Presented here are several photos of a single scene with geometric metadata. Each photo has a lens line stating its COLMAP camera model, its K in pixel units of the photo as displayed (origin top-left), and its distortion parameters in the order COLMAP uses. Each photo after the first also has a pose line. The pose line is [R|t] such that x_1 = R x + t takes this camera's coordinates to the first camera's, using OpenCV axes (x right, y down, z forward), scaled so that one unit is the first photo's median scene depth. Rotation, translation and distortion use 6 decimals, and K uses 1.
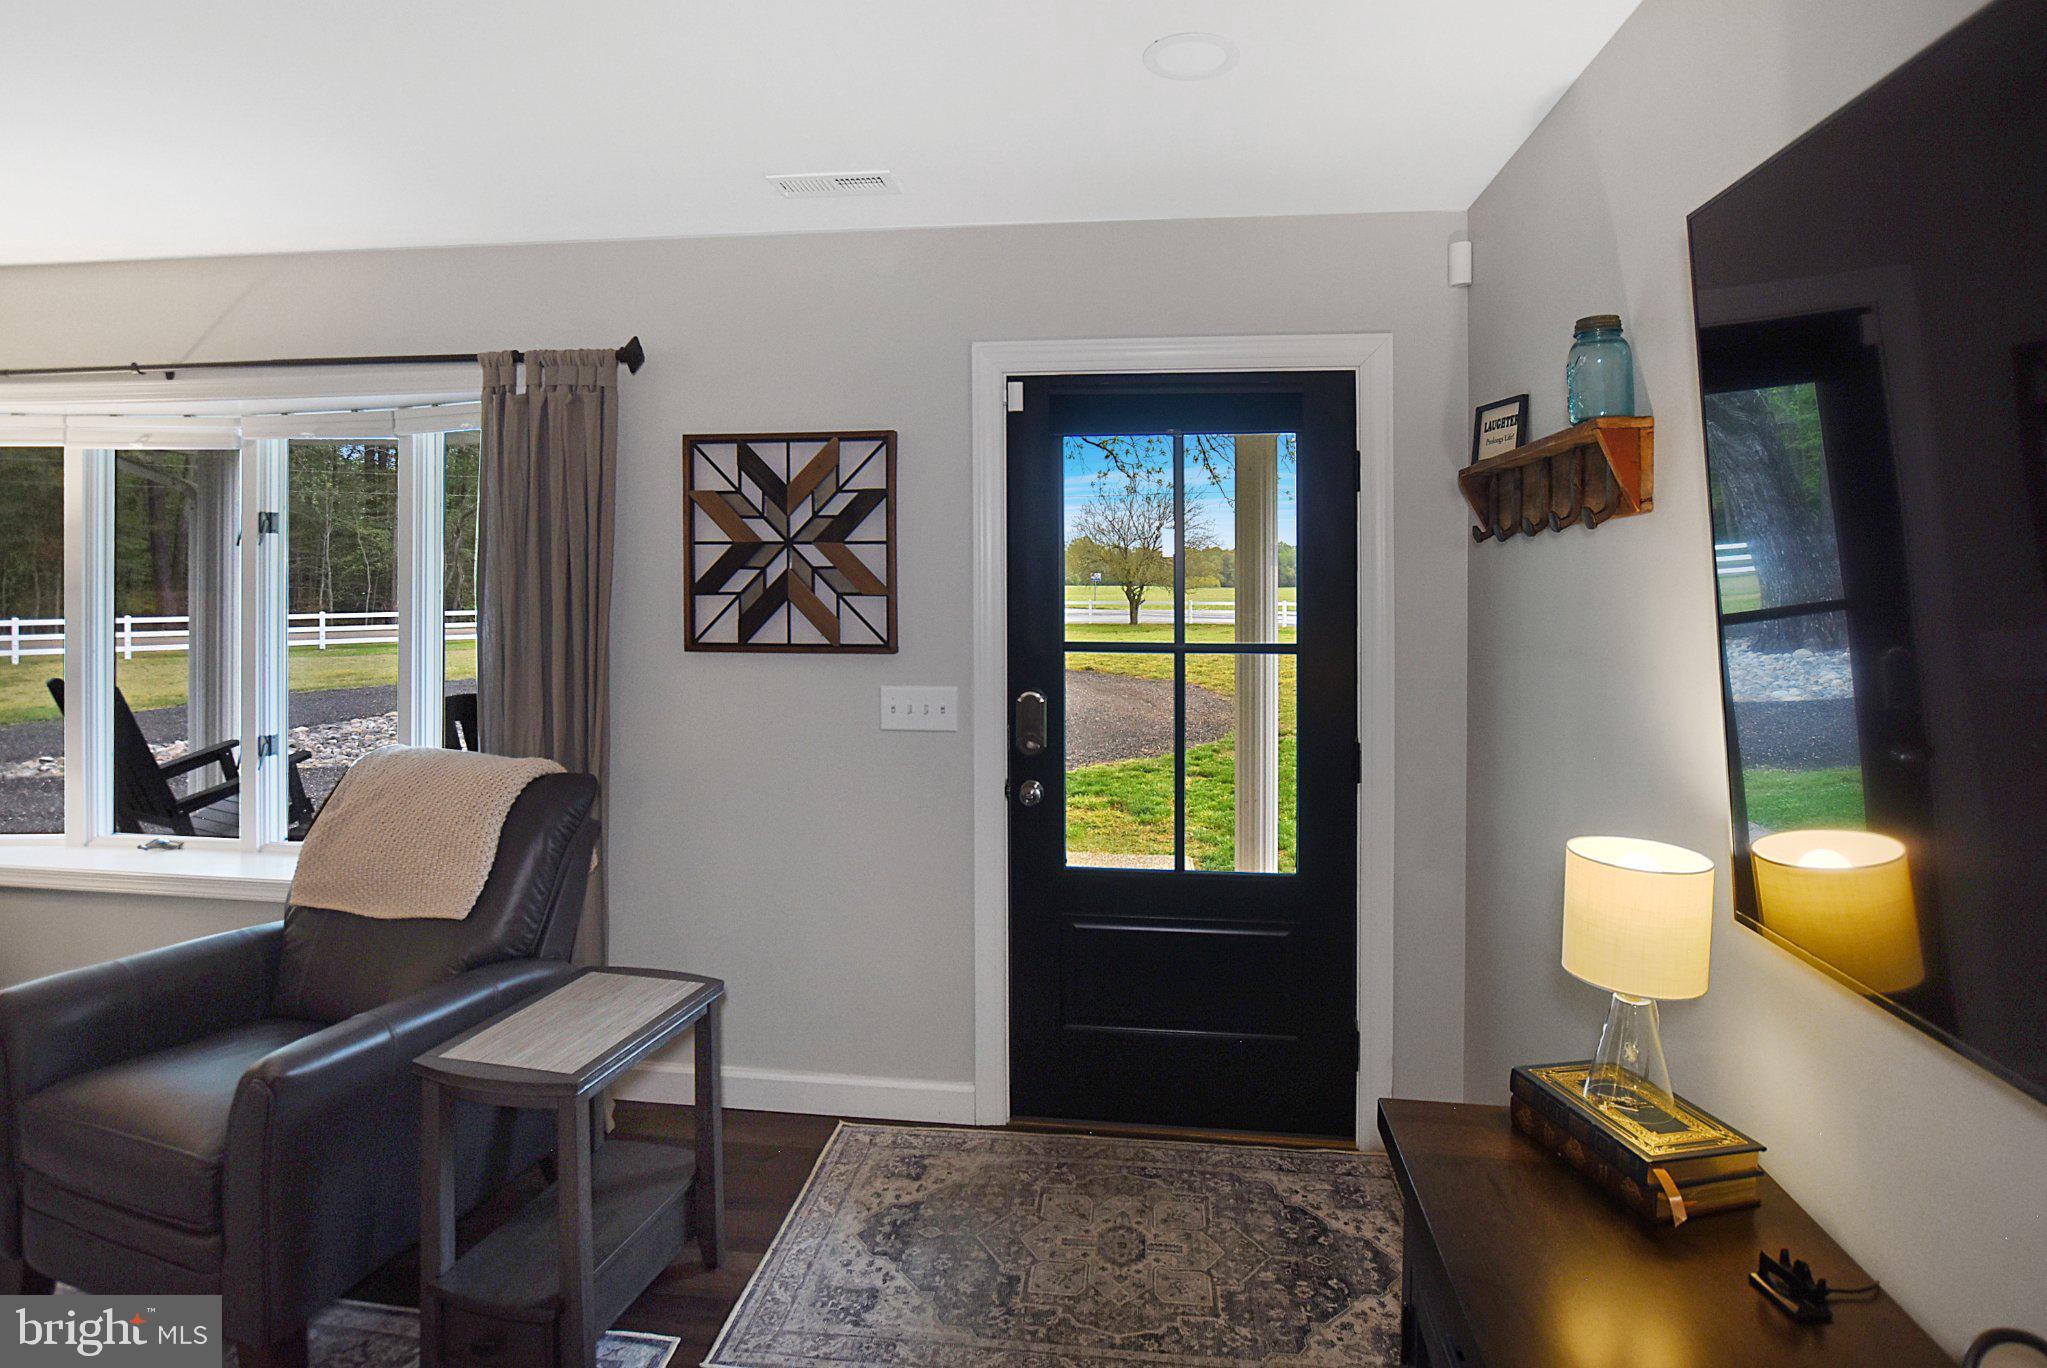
lens RADIAL K [[1086.4, 0, 1019.7], [0, 1086.4, 593.1], [0, 0, 1]] dist [-0.024292, 0.000788]
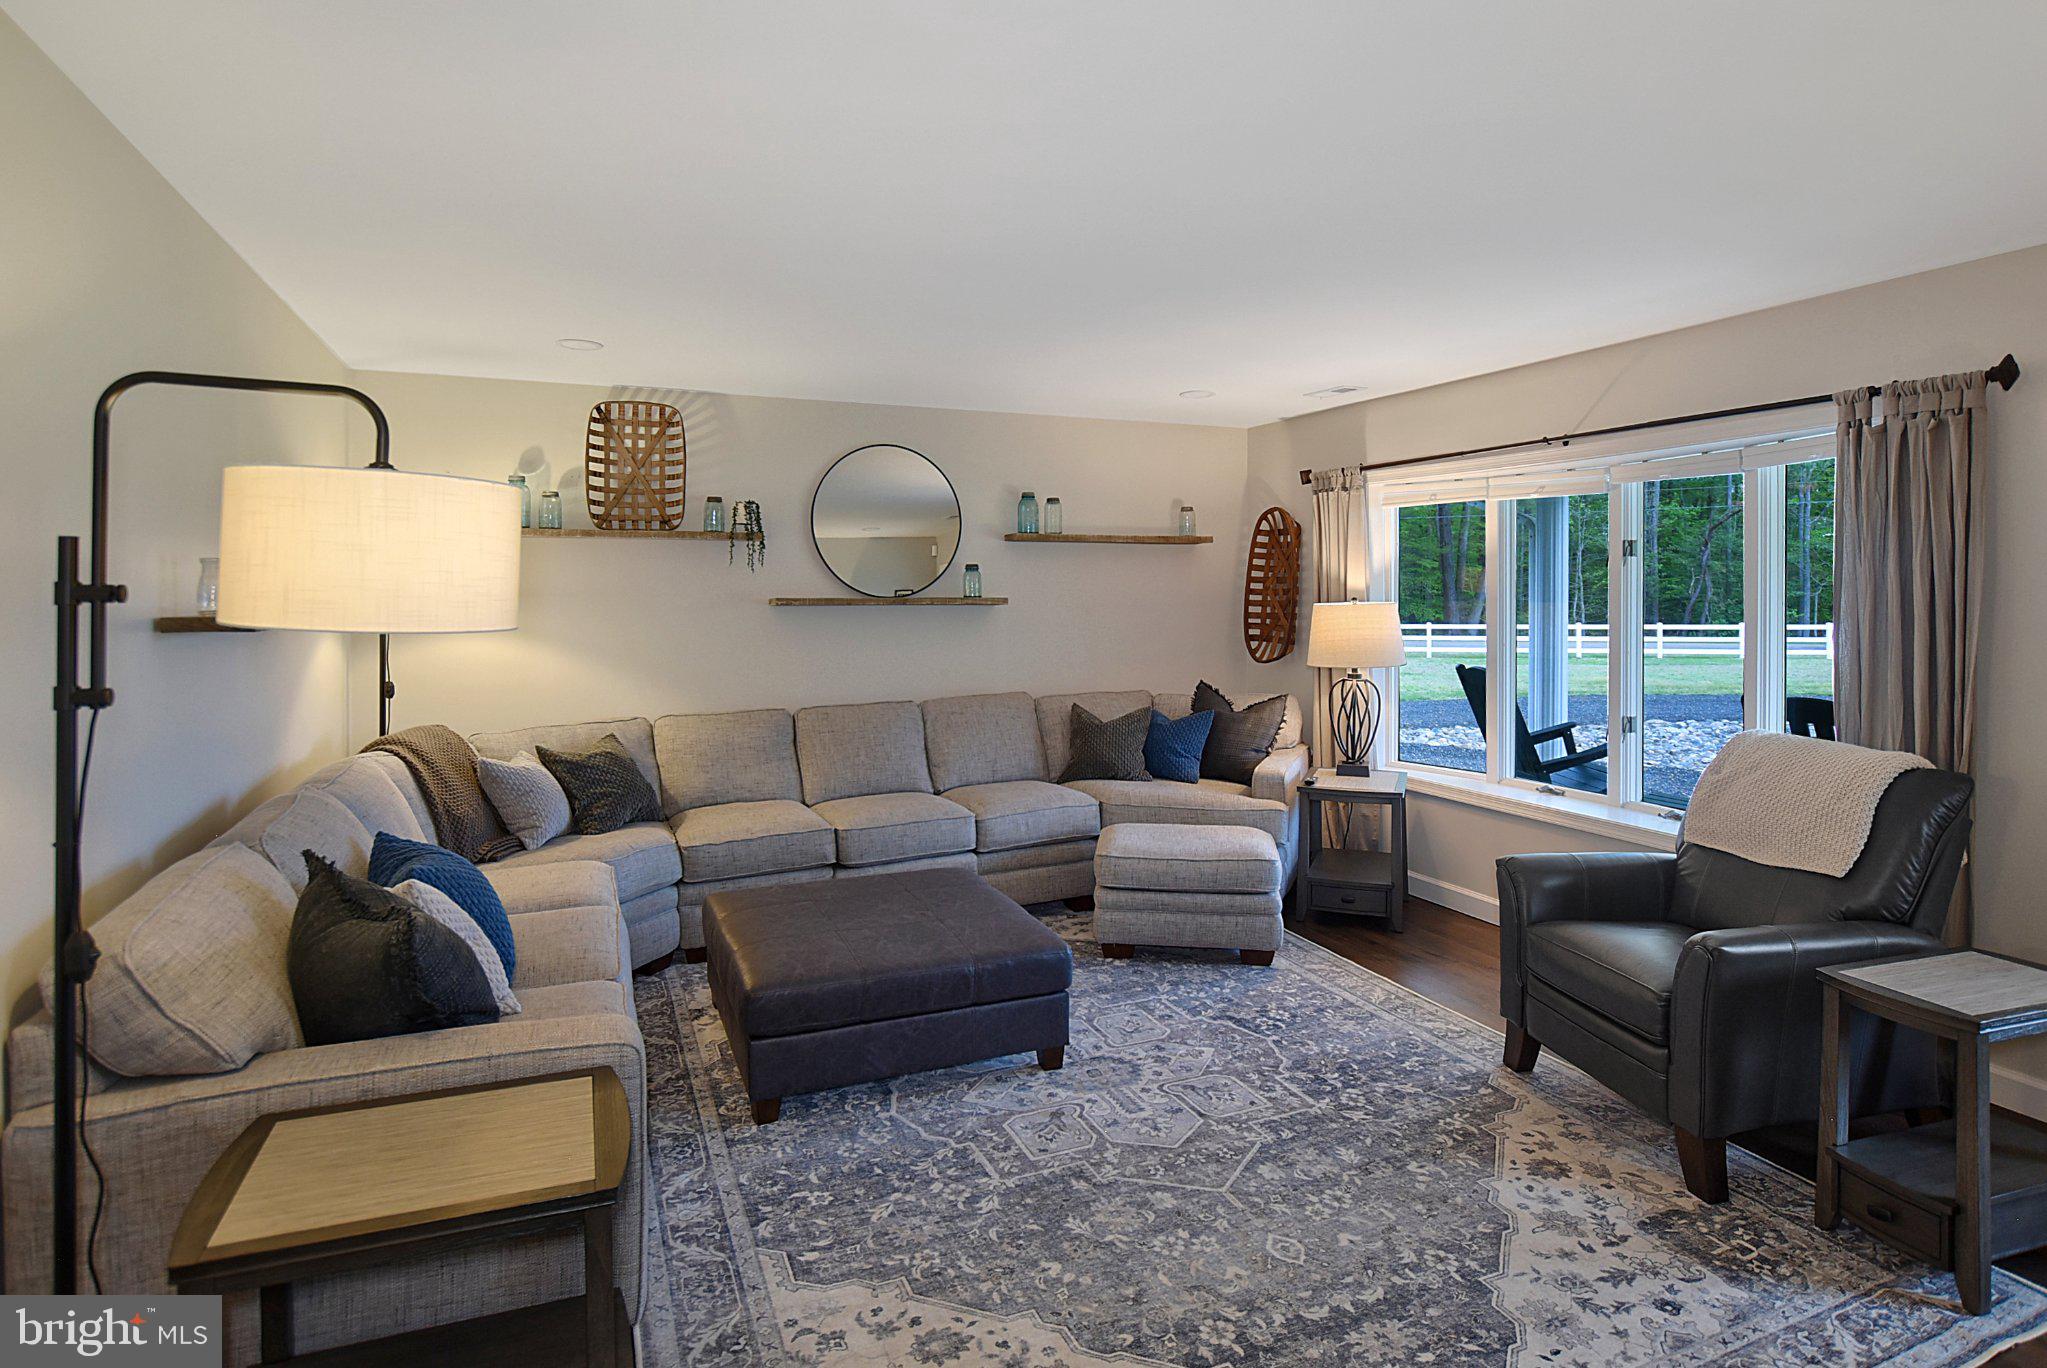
lens RADIAL K [[1086.4, 0, 1019.7], [0, 1086.4, 593.1], [0, 0, 1]] dist [-0.024292, 0.000788]
pose [[0.507837, -0.002655, -0.861449, 0.033719], [-0.008159, 0.999936, -0.007891, 0.003609], [0.861415, 0.011037, 0.507783, -0.309736]]
